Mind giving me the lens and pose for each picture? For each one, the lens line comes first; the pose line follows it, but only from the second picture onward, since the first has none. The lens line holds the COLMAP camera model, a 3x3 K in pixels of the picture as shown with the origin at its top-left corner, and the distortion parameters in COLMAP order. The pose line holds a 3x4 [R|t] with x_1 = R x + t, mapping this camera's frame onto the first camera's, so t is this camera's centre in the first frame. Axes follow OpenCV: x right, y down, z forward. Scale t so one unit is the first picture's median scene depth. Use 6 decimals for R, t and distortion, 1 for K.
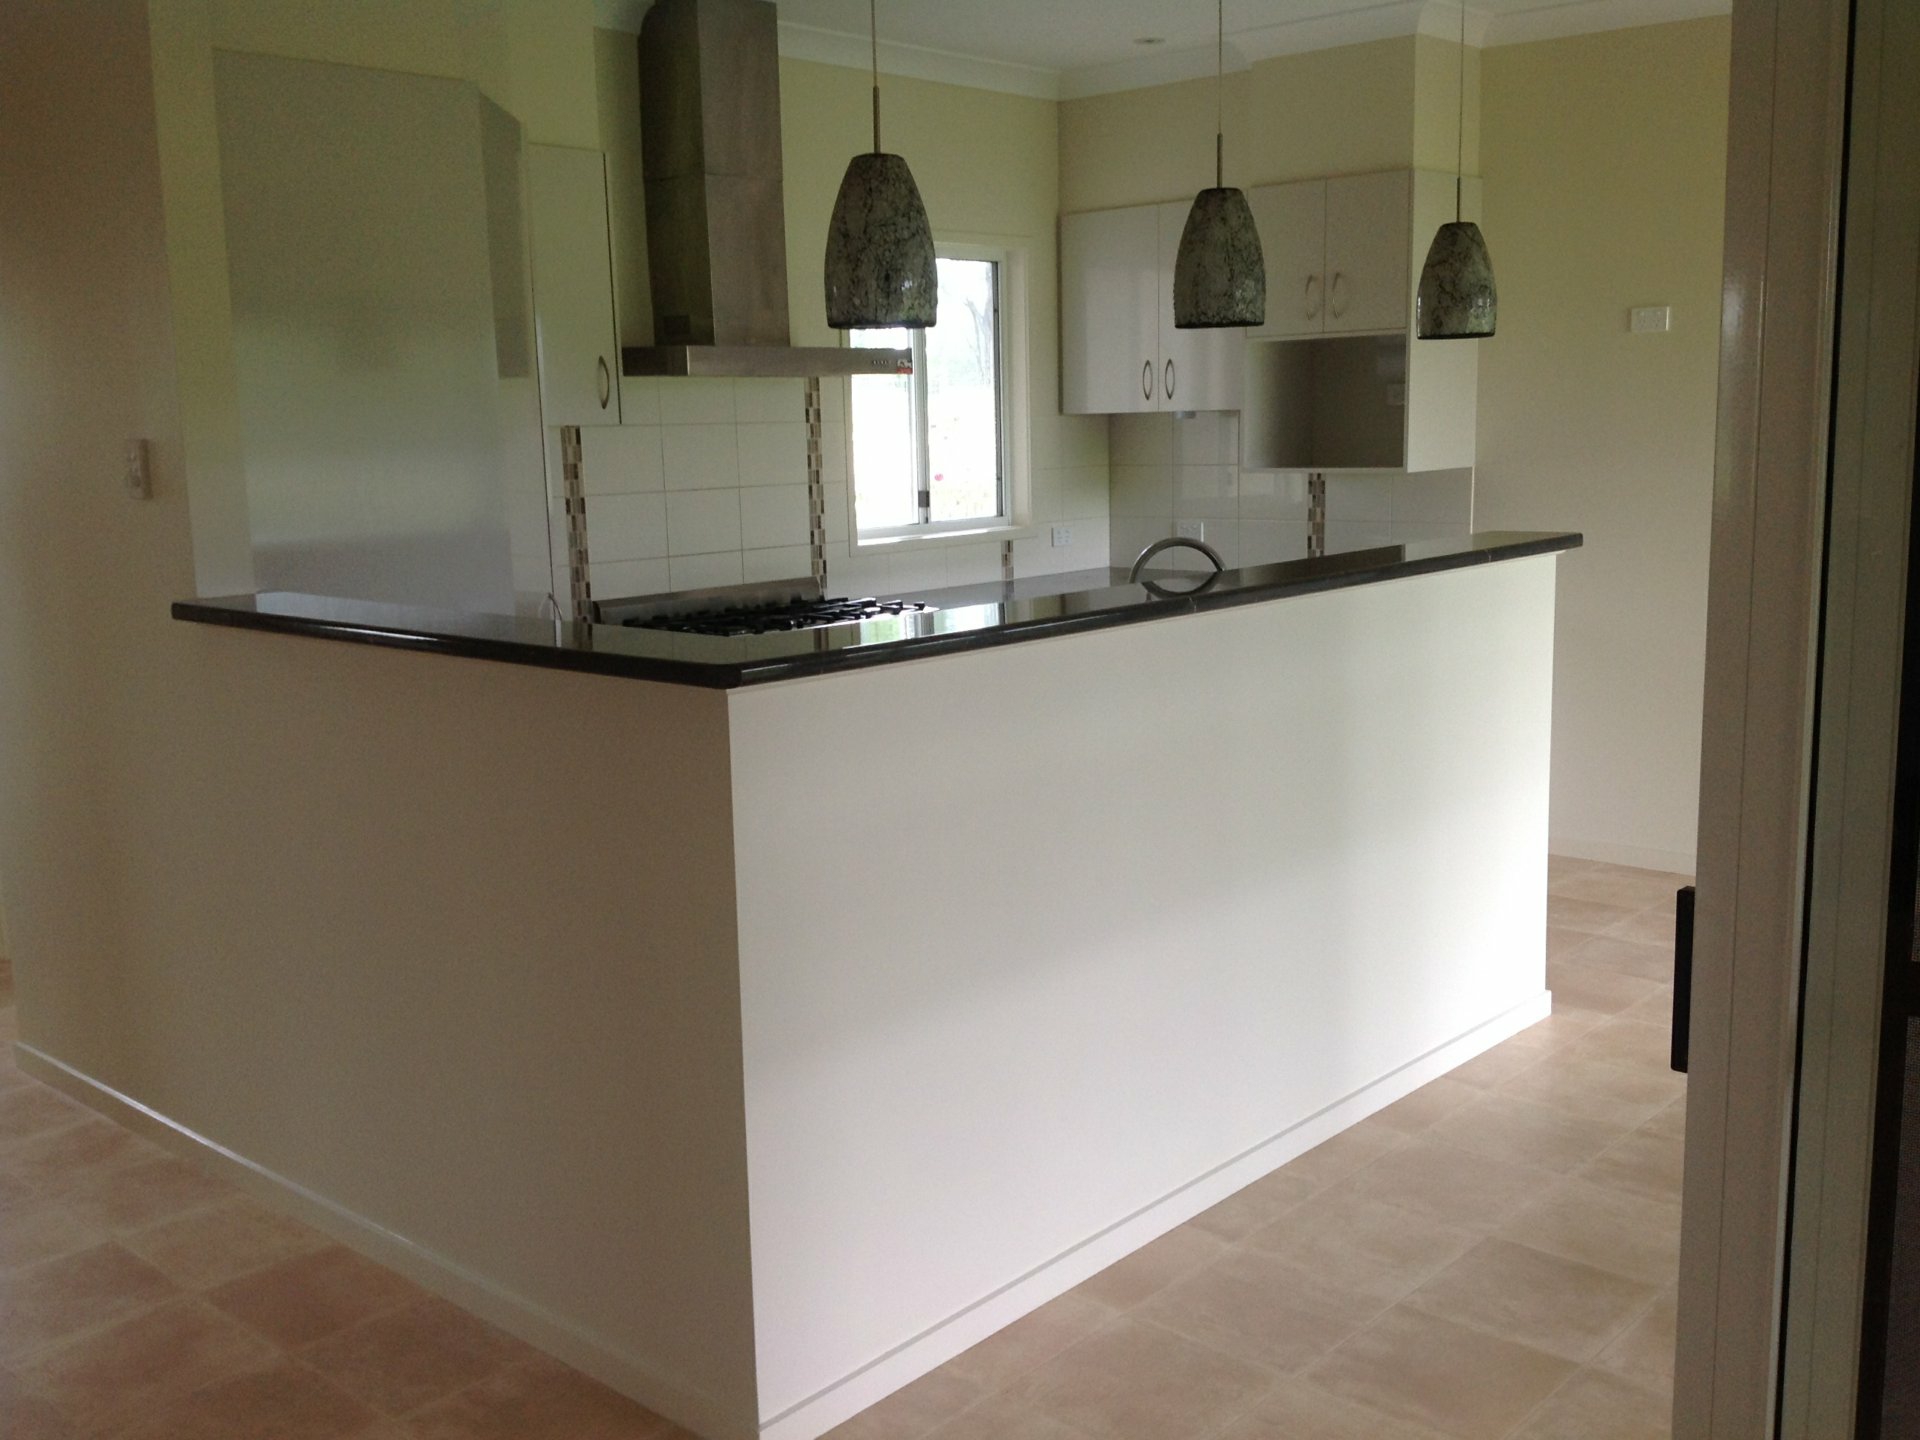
lens RADIAL K [[1874.1, 0, 960.0], [0, 1874.1, 720.0], [0, 0, 1]] dist [0.154762, -0.435189]
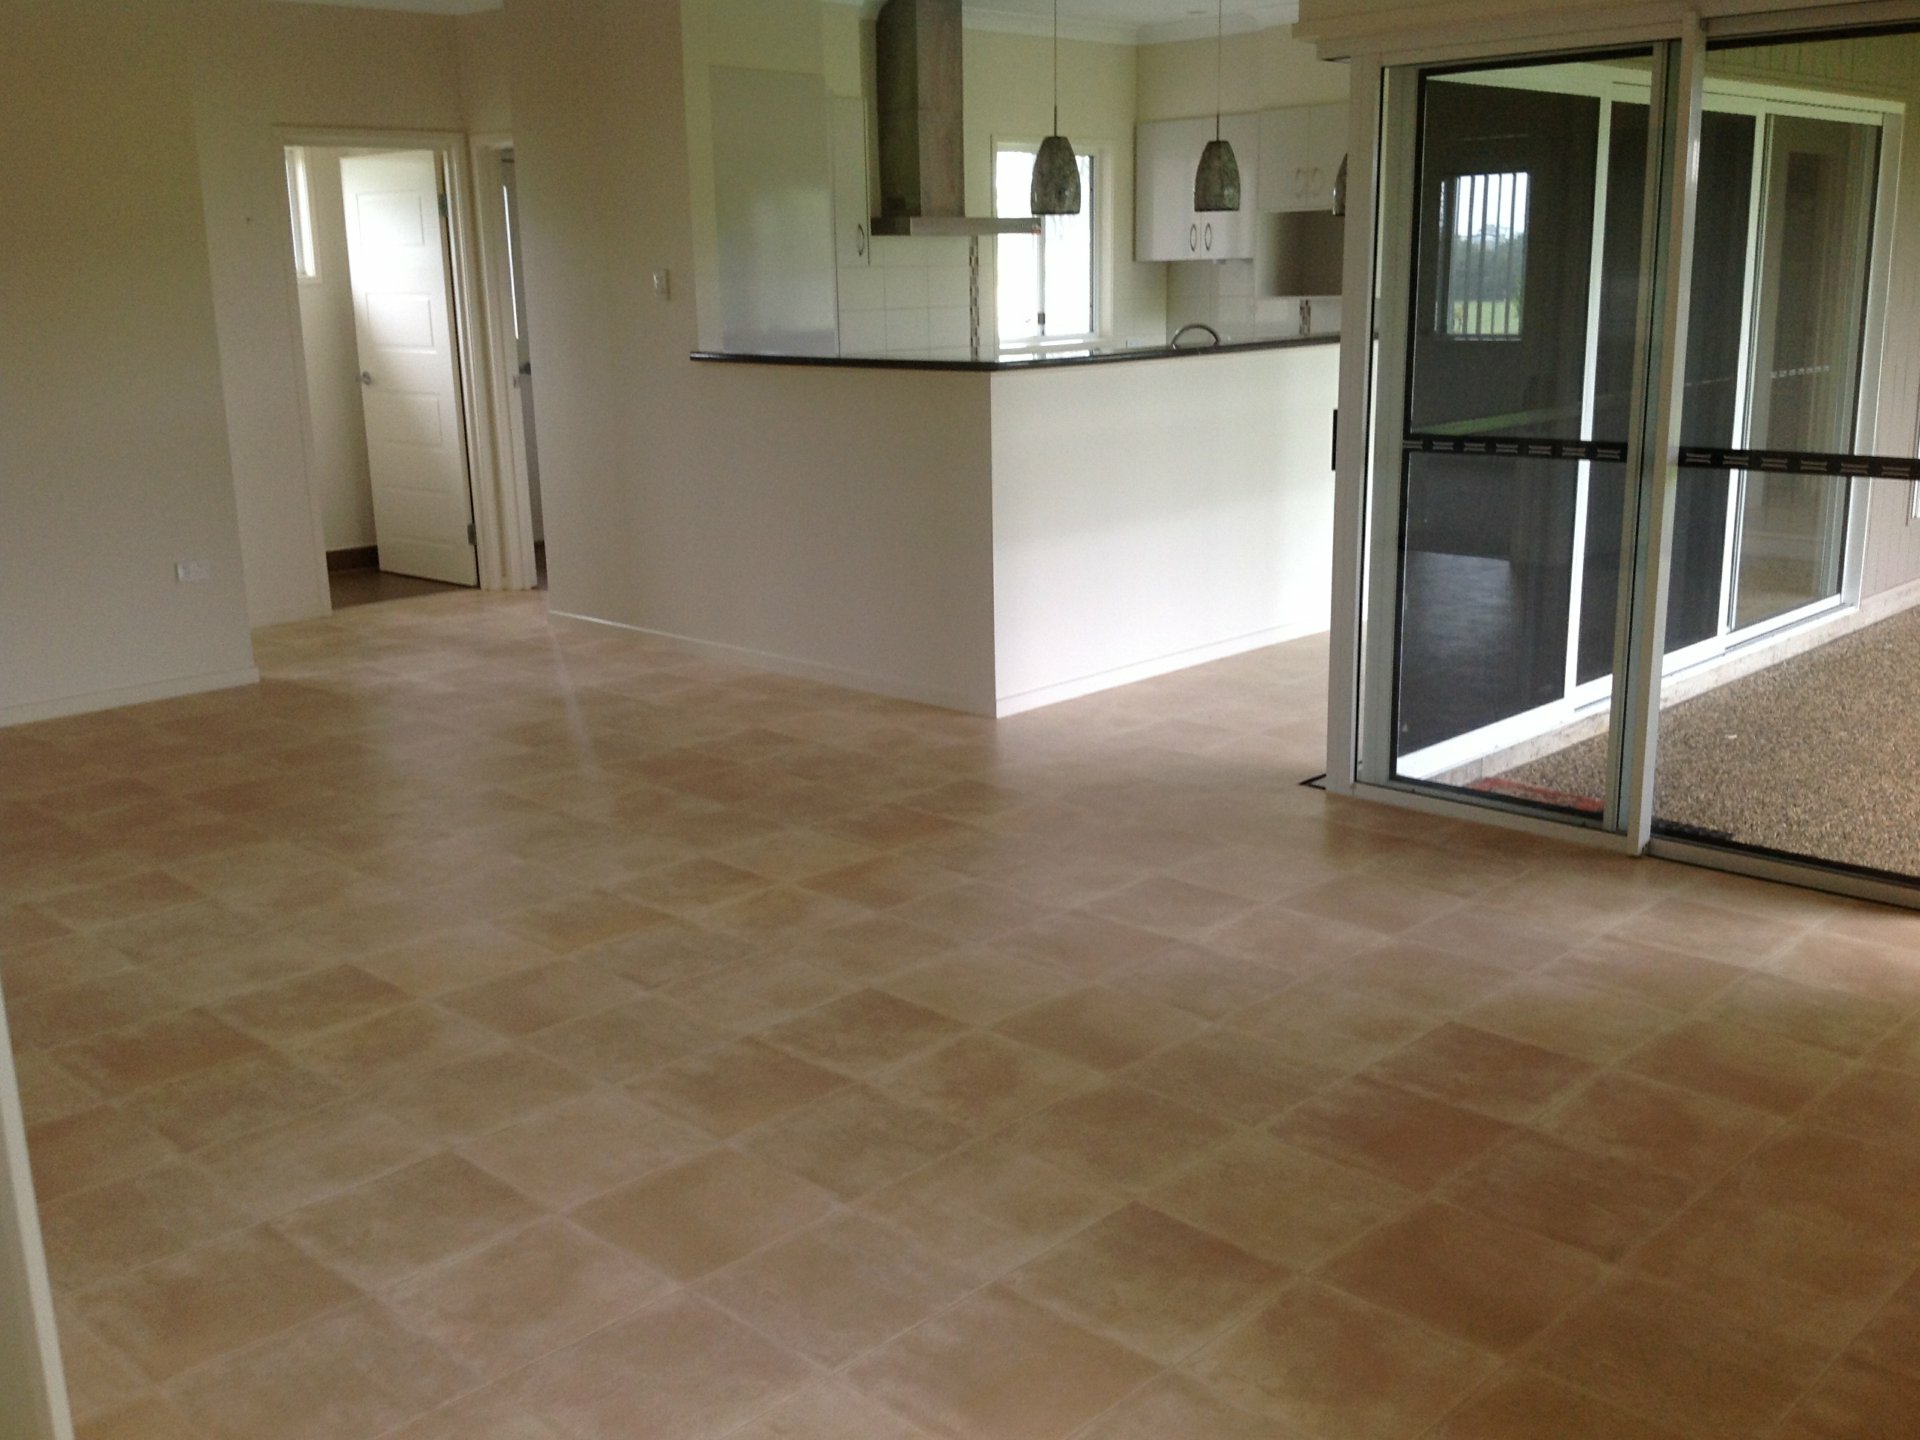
lens RADIAL K [[1874.1, 0, 960.0], [0, 1874.1, 720.0], [0, 0, 1]] dist [0.154762, -0.435189]
pose [[0.999366, 0.011382, -0.033732, -0.036834], [-0.008912, 0.997329, 0.072501, 0.114368], [0.034467, -0.072154, 0.996798, -0.644848]]
